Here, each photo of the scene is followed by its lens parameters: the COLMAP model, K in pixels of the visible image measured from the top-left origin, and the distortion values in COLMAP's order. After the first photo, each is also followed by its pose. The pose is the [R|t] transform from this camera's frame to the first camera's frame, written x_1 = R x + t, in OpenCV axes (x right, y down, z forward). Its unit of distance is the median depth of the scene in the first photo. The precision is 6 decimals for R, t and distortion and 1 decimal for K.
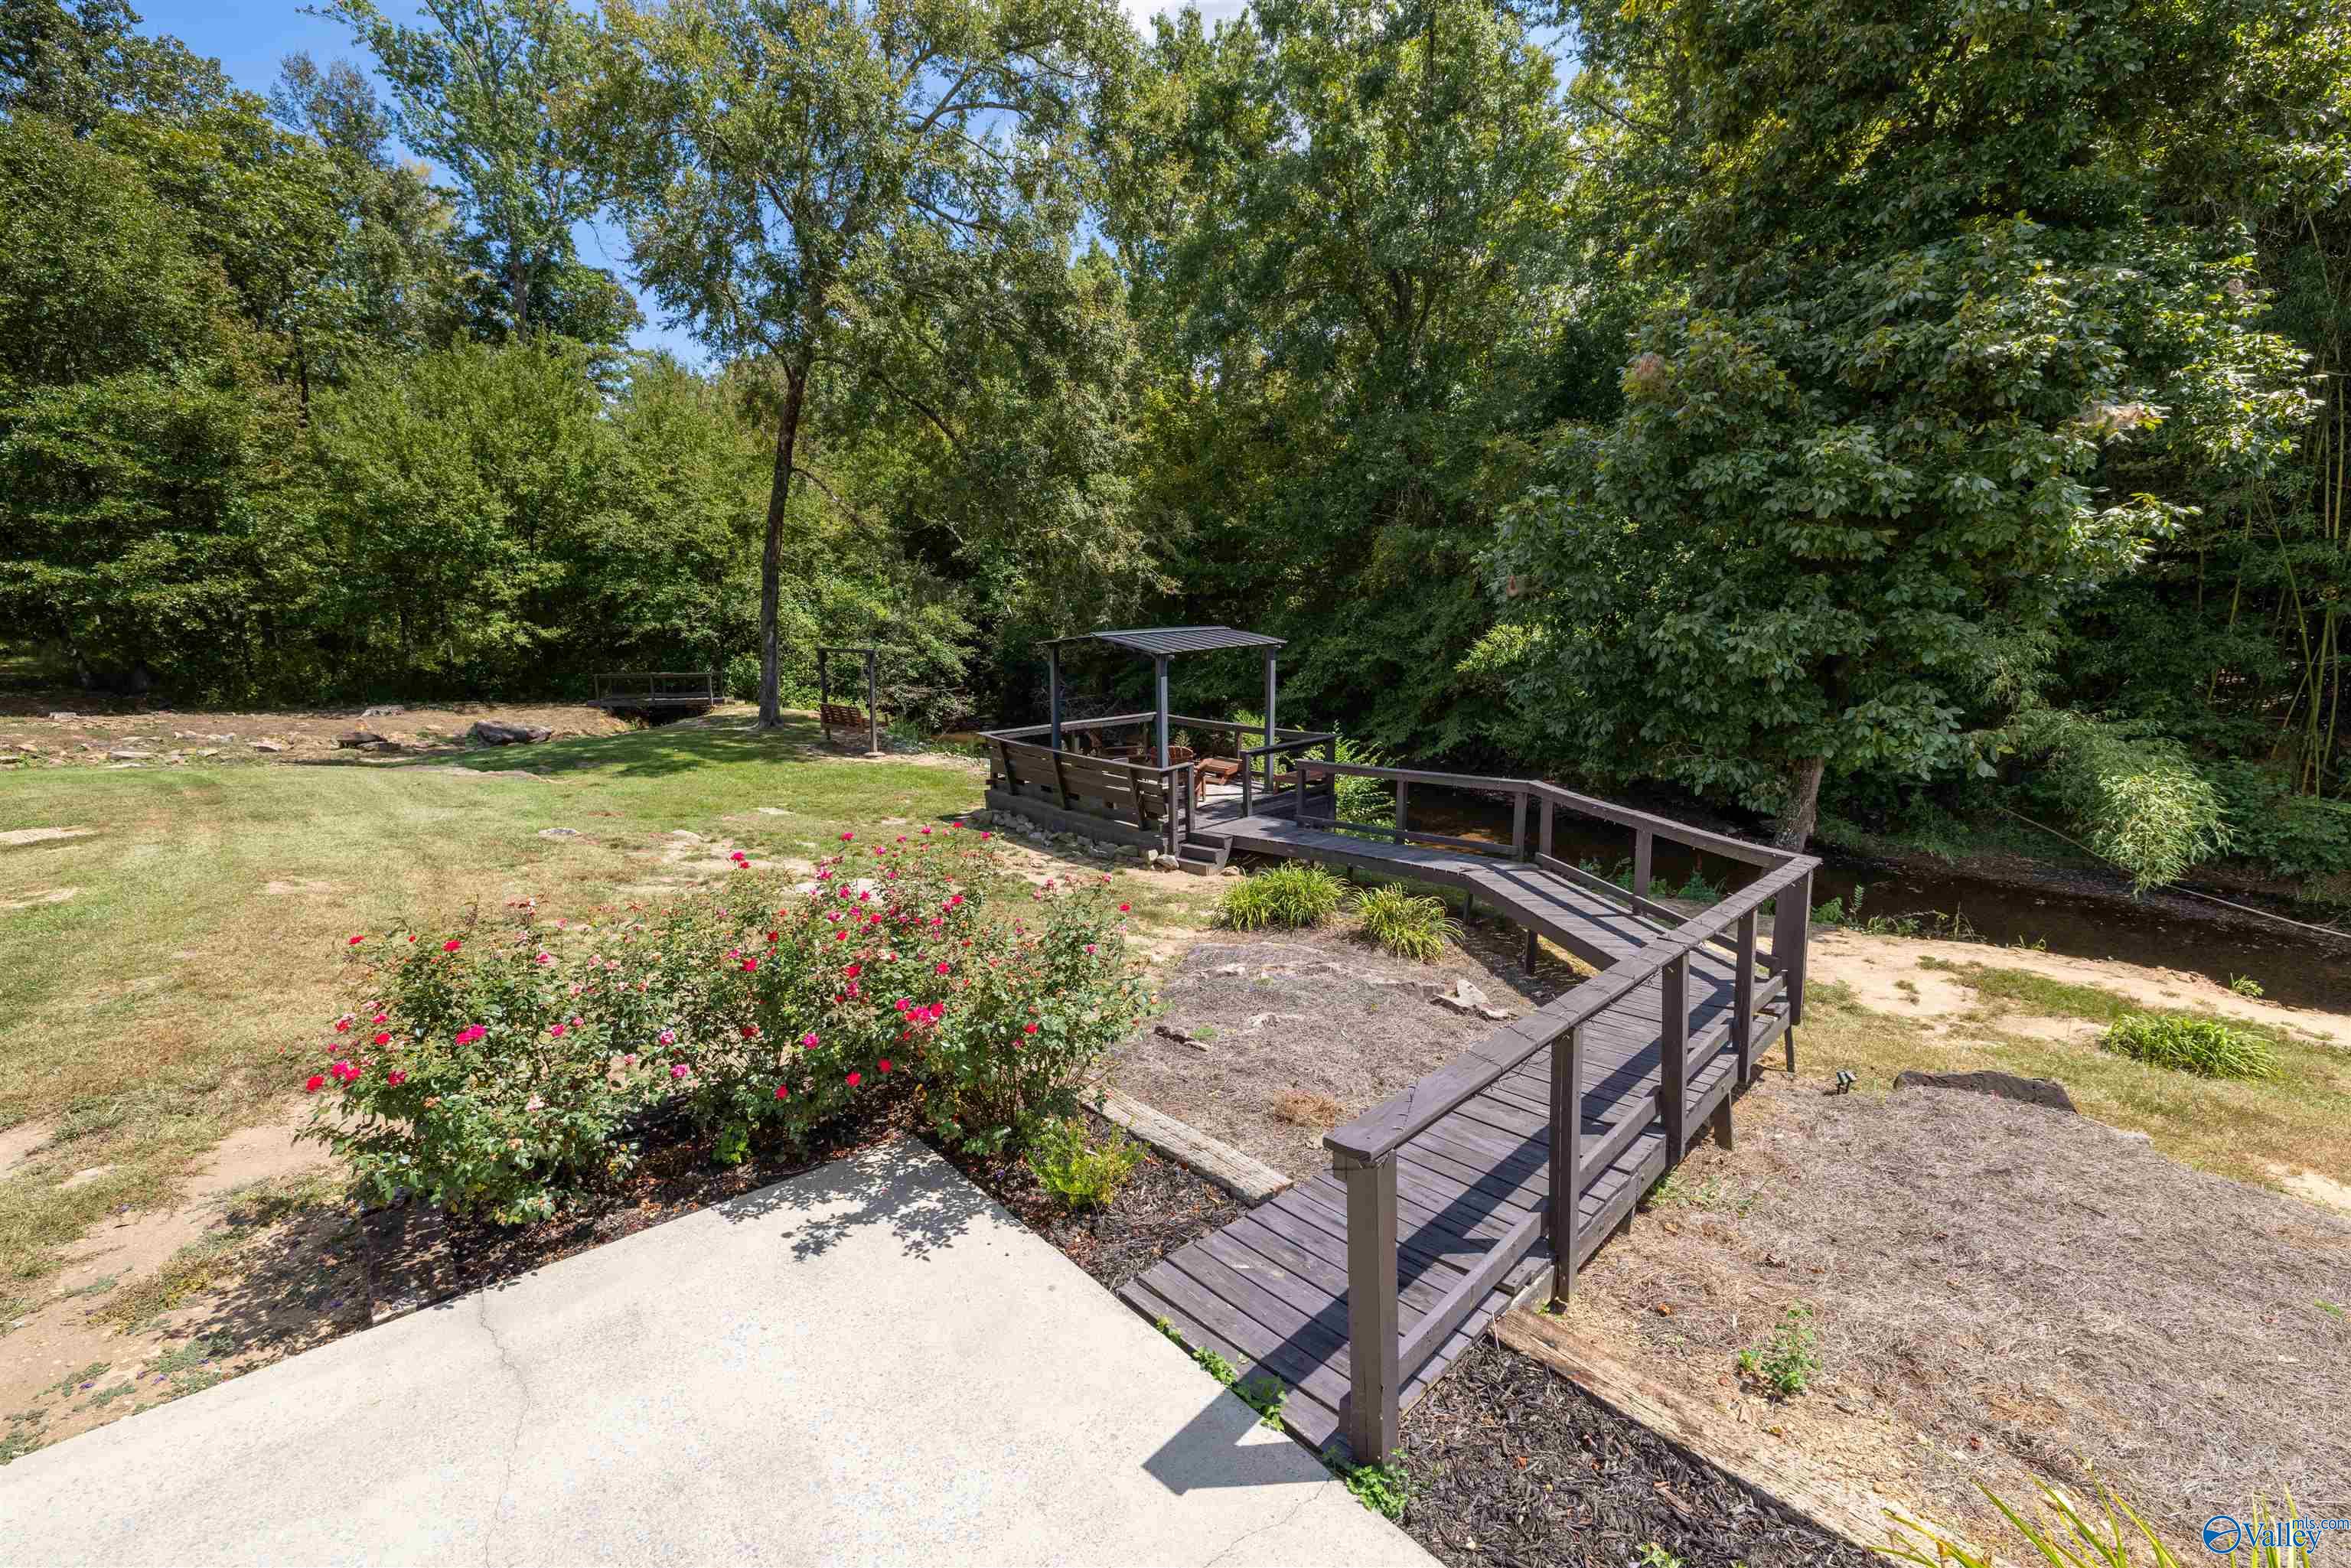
lens RADIAL K [[981.6, 0, 1174.9], [0, 981.6, 783.1], [0, 0, 1]] dist [0.001518, 0.000055]
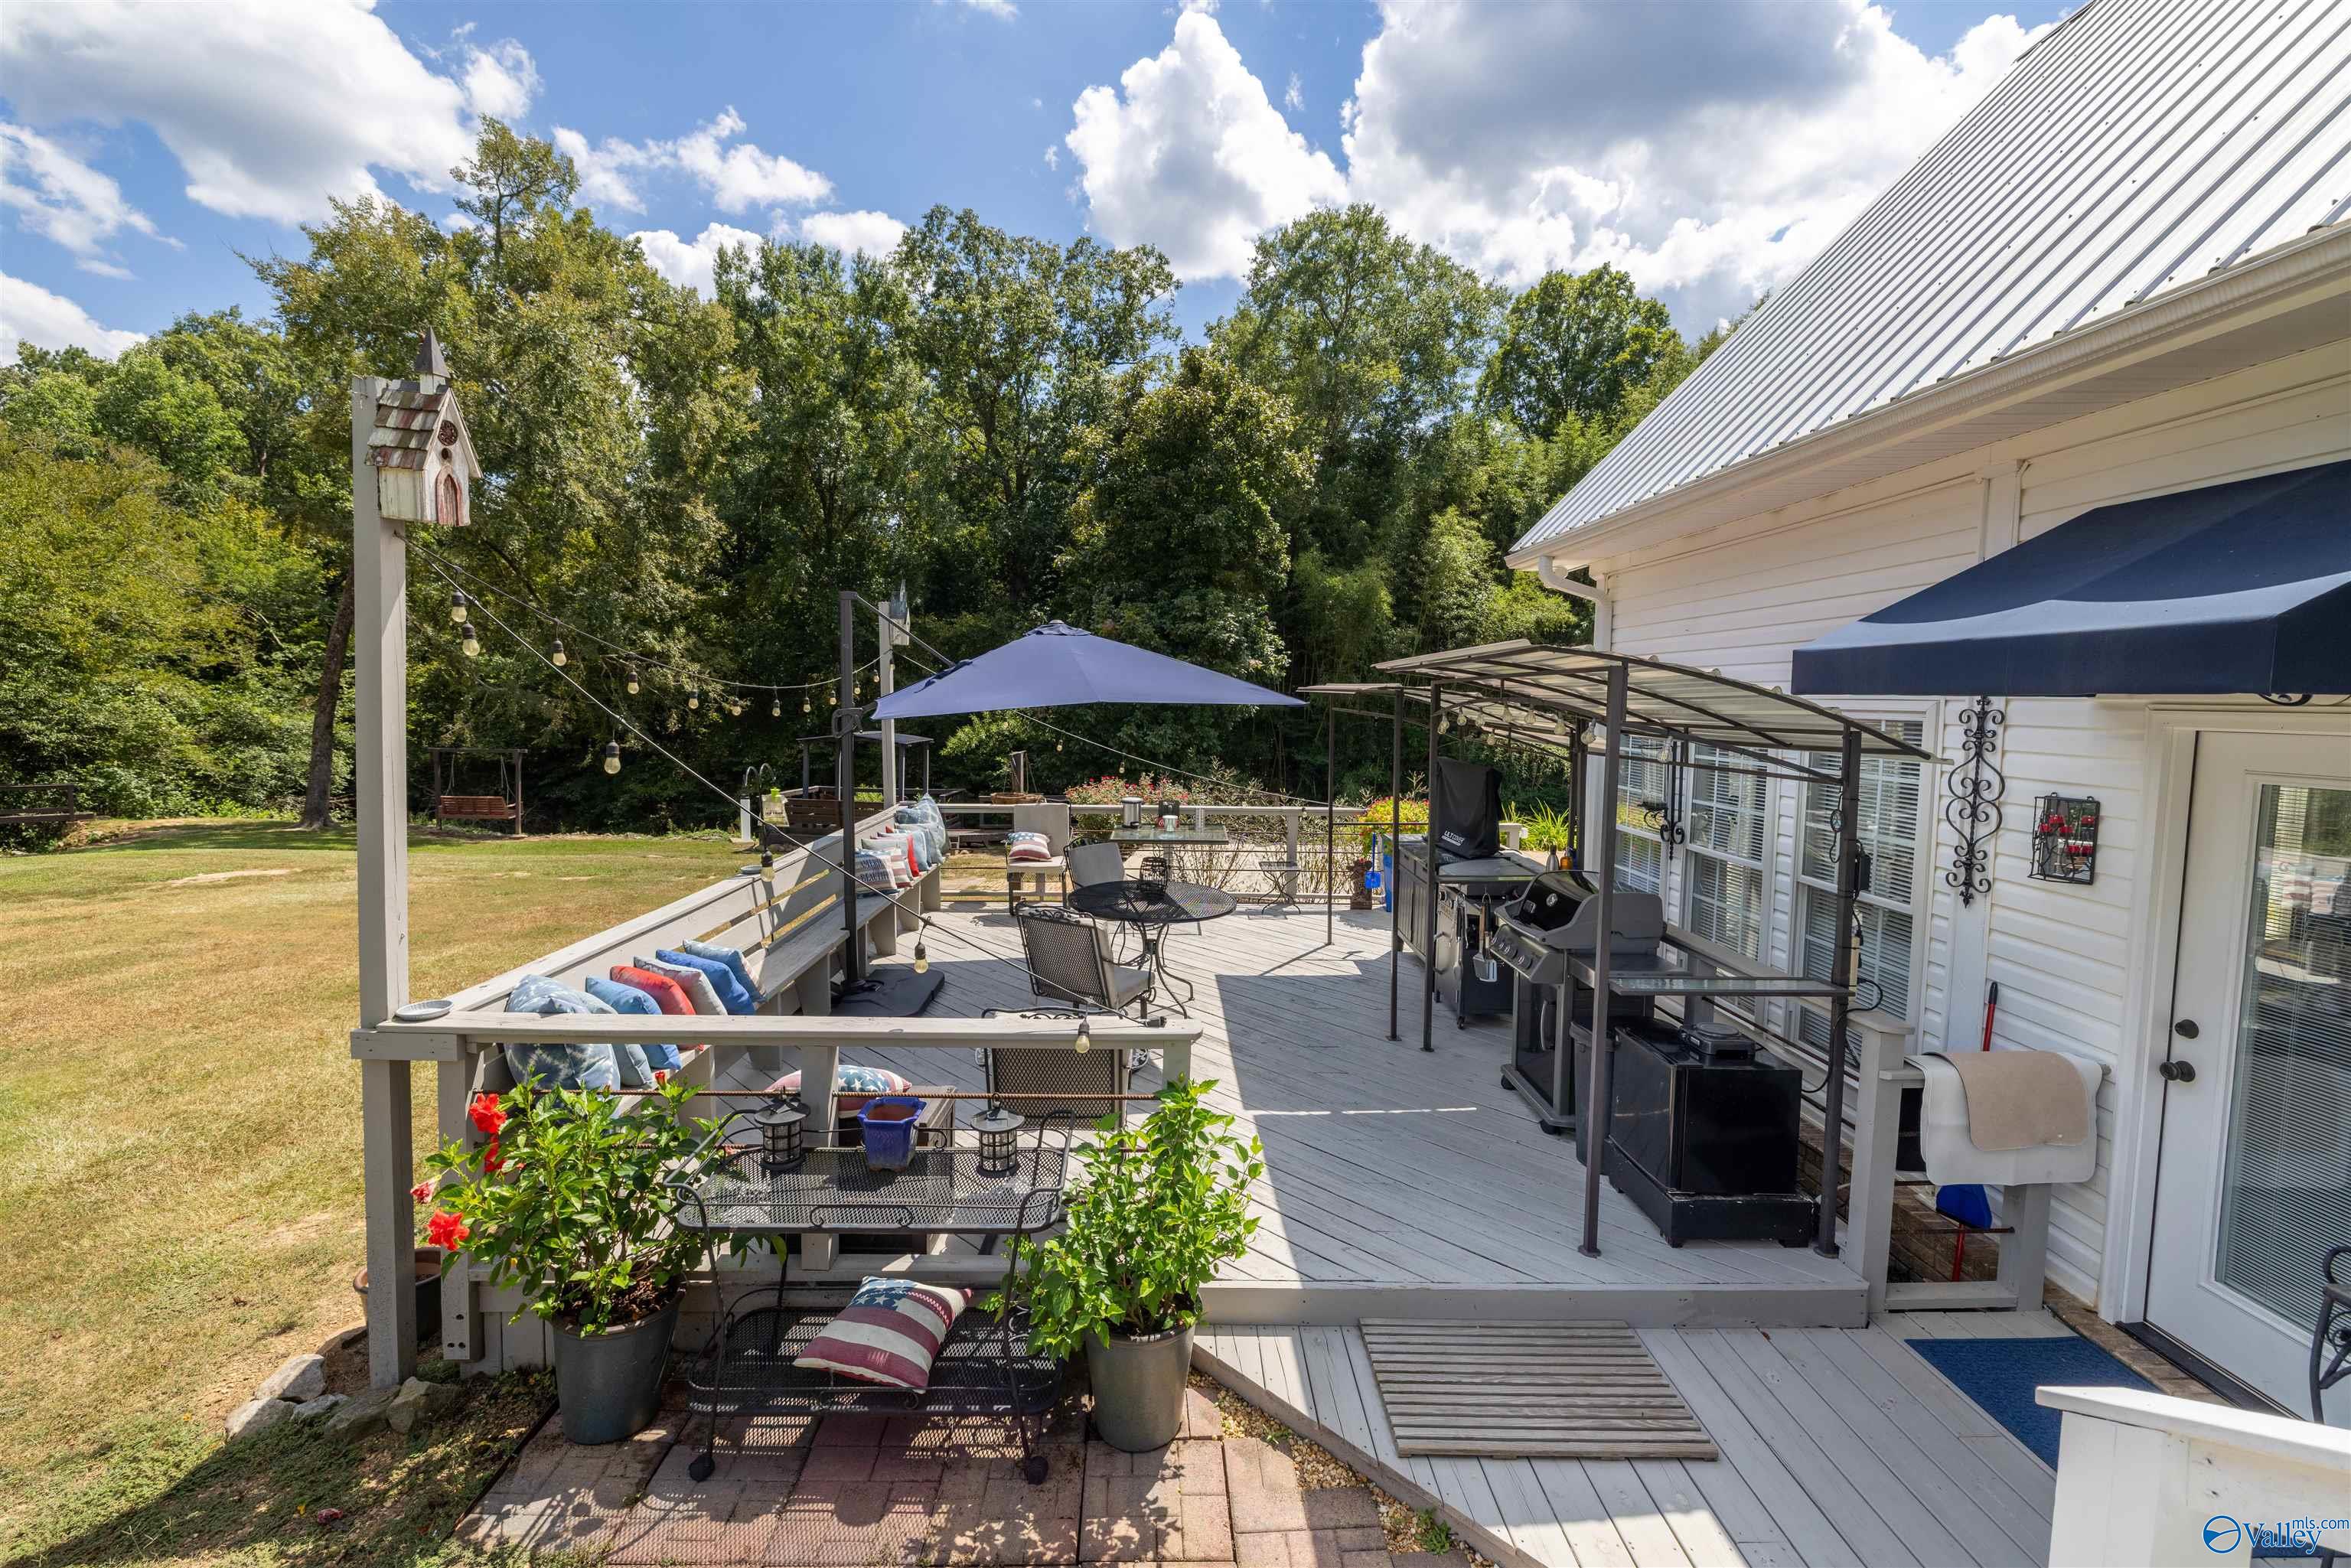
lens RADIAL K [[981.6, 0, 1172.5], [0, 981.6, 779.8], [0, 0, 1]] dist [0.001518, 0.000055]
pose [[0.692951, -0.029162, 0.720395, -1.274832], [0.102178, 0.993069, -0.058086, 0.119006], [-0.713708, 0.113859, 0.691128, -0.791737]]
